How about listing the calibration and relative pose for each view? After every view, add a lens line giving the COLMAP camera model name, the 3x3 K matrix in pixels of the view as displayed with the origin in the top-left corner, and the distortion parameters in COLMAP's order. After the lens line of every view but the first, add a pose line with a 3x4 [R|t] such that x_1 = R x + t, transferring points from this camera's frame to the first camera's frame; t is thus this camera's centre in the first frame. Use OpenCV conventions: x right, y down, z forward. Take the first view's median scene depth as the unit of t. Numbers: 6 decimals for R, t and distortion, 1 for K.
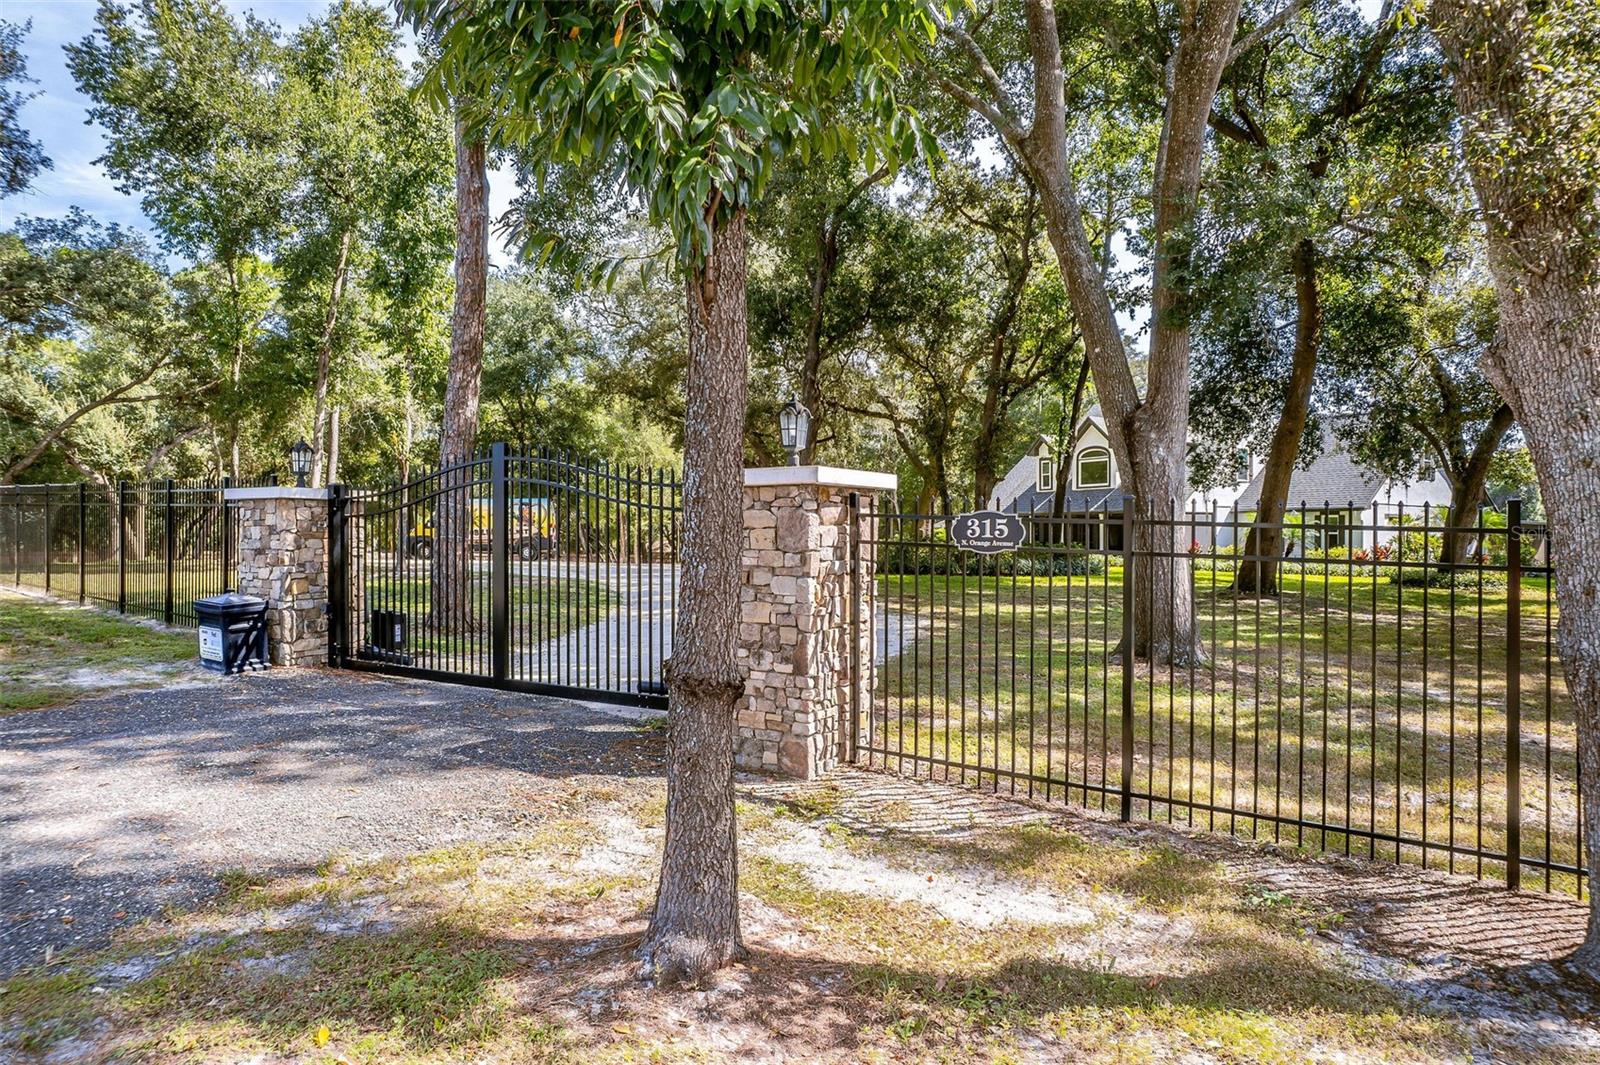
lens RADIAL K [[1029.1, 0, 788.7], [0, 1029.1, 534.6], [0, 0, 1]] dist [-0.085481, 0.080843]
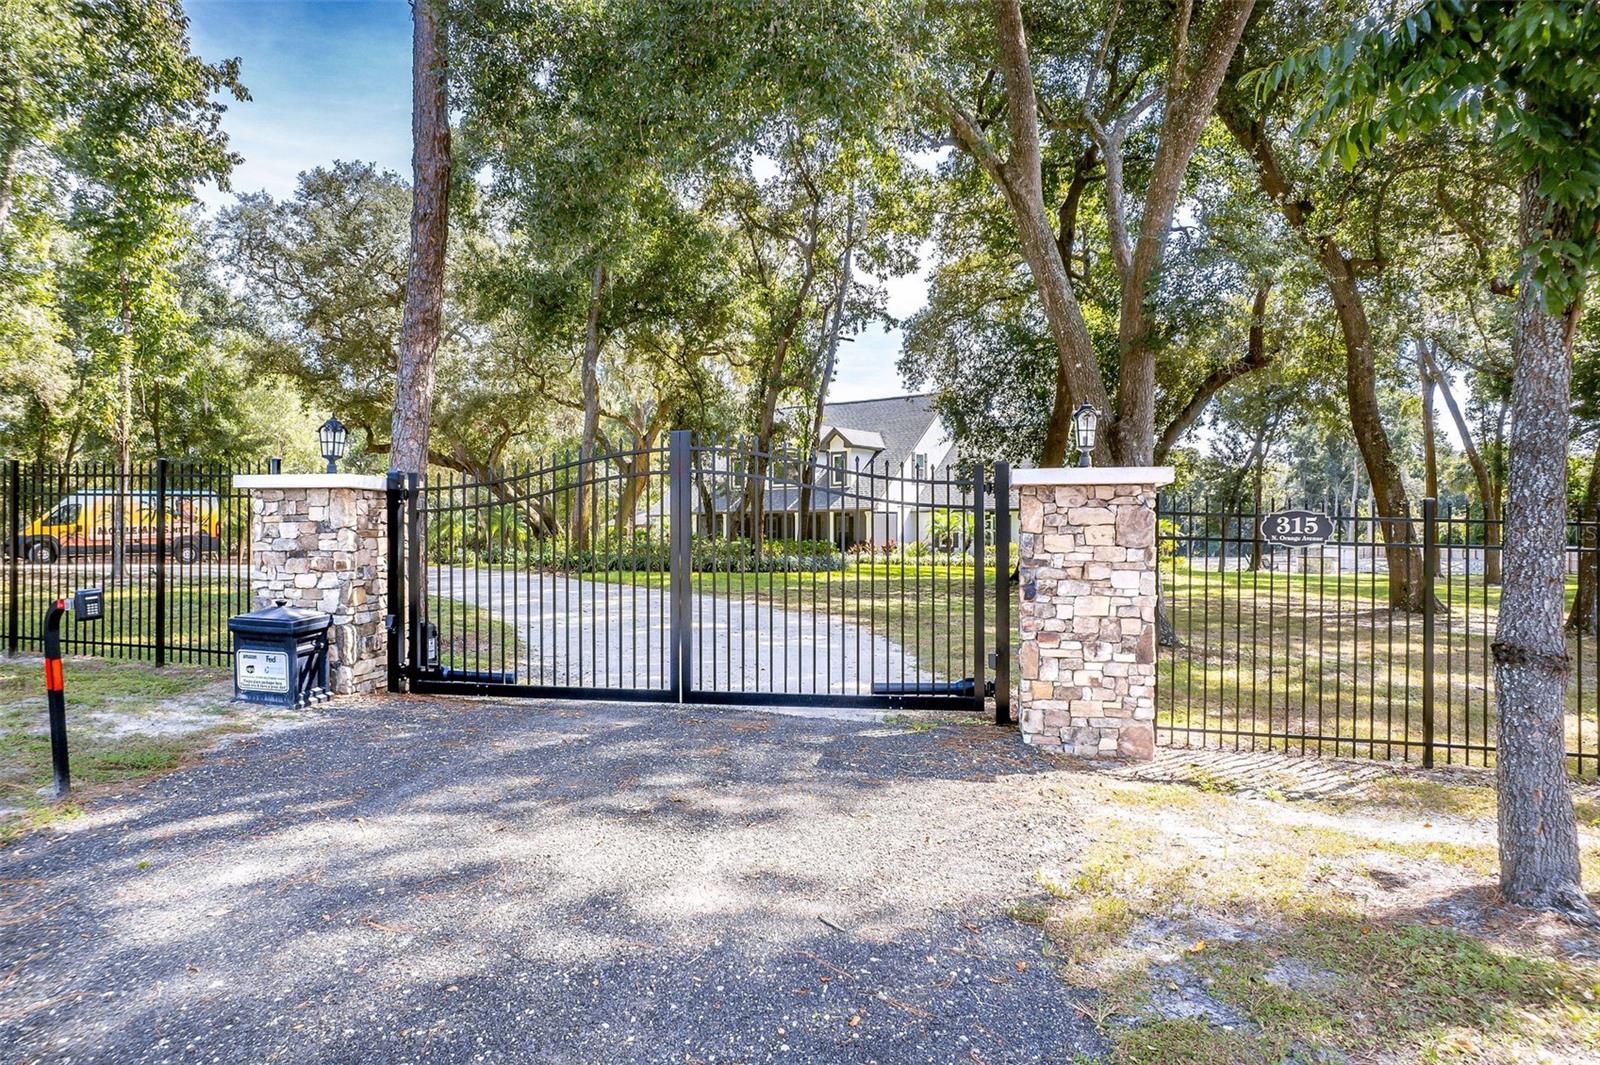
lens RADIAL K [[1029.6, 0, 797.8], [0, 1029.6, 538.3], [0, 0, 1]] dist [-0.097318, 0.091661]
pose [[0.921390, -0.004104, 0.388617, -0.474303], [0.001919, 0.999980, 0.006010, 0.000285], [-0.388634, -0.004792, 0.921380, 0.109791]]
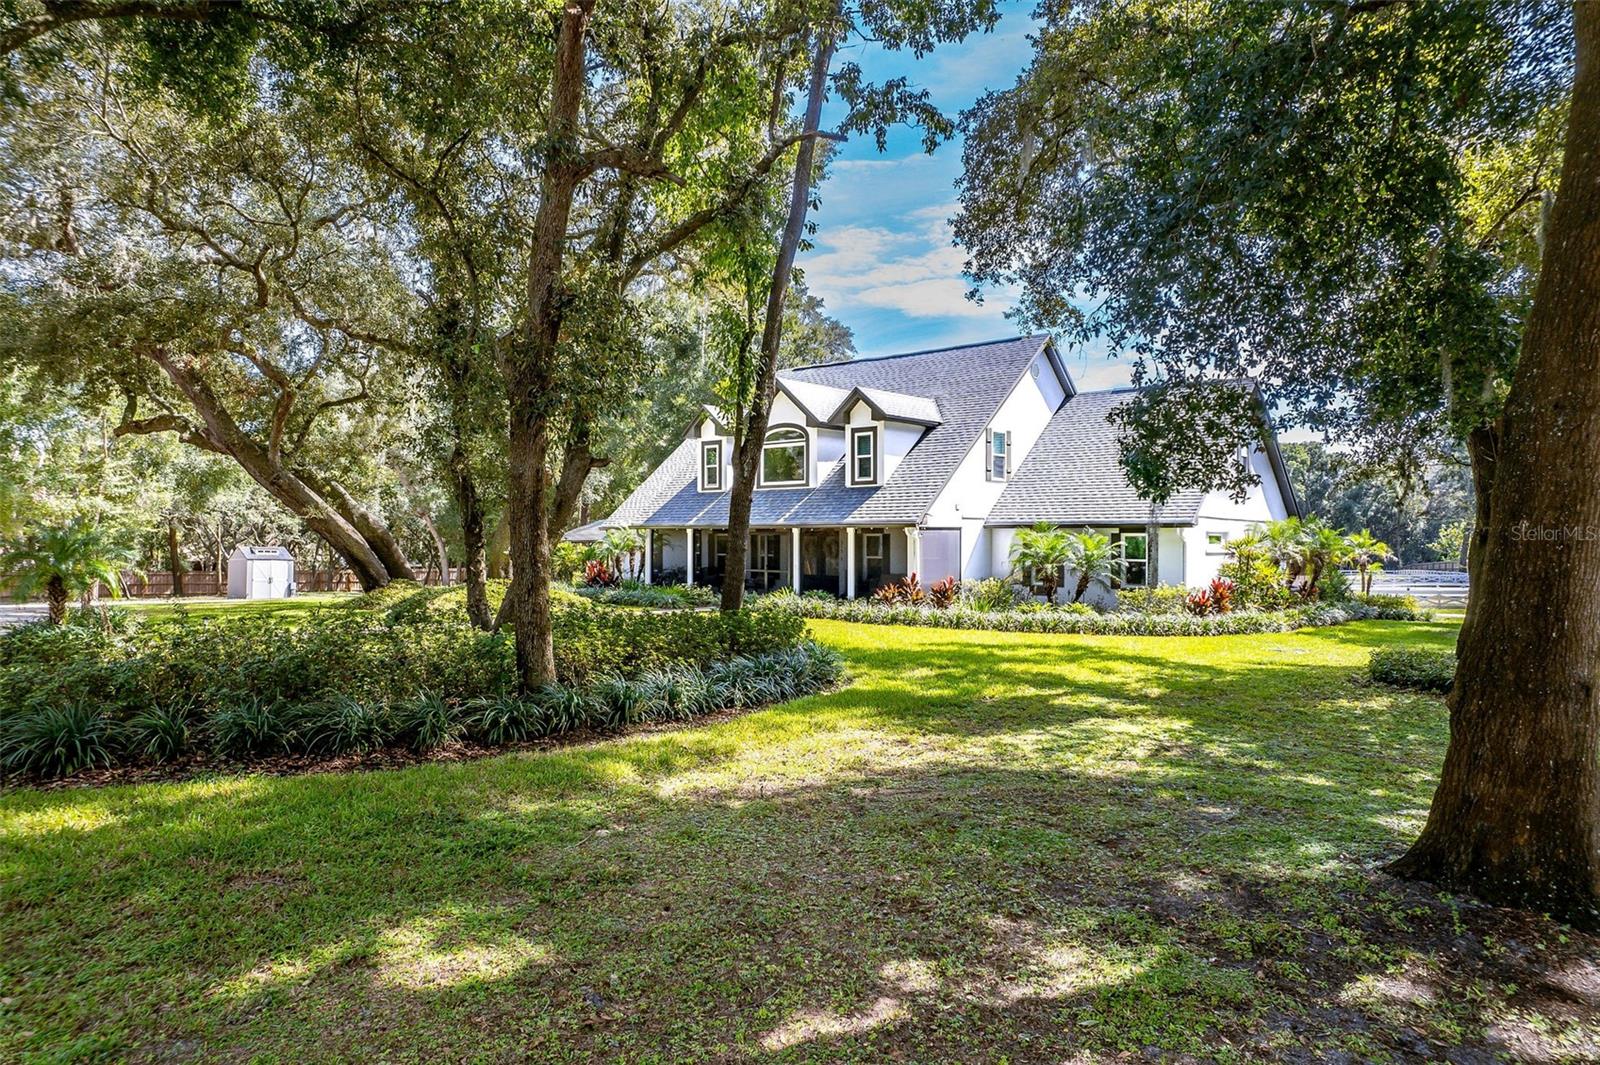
lens RADIAL K [[1029.1, 0, 788.7], [0, 1029.1, 534.6], [0, 0, 1]] dist [-0.085481, 0.080843]
pose [[0.949292, -0.004807, 0.314360, 0.444715], [0.004451, 0.999988, 0.001849, -0.077759], [-0.314365, -0.000356, 0.949302, 1.755800]]
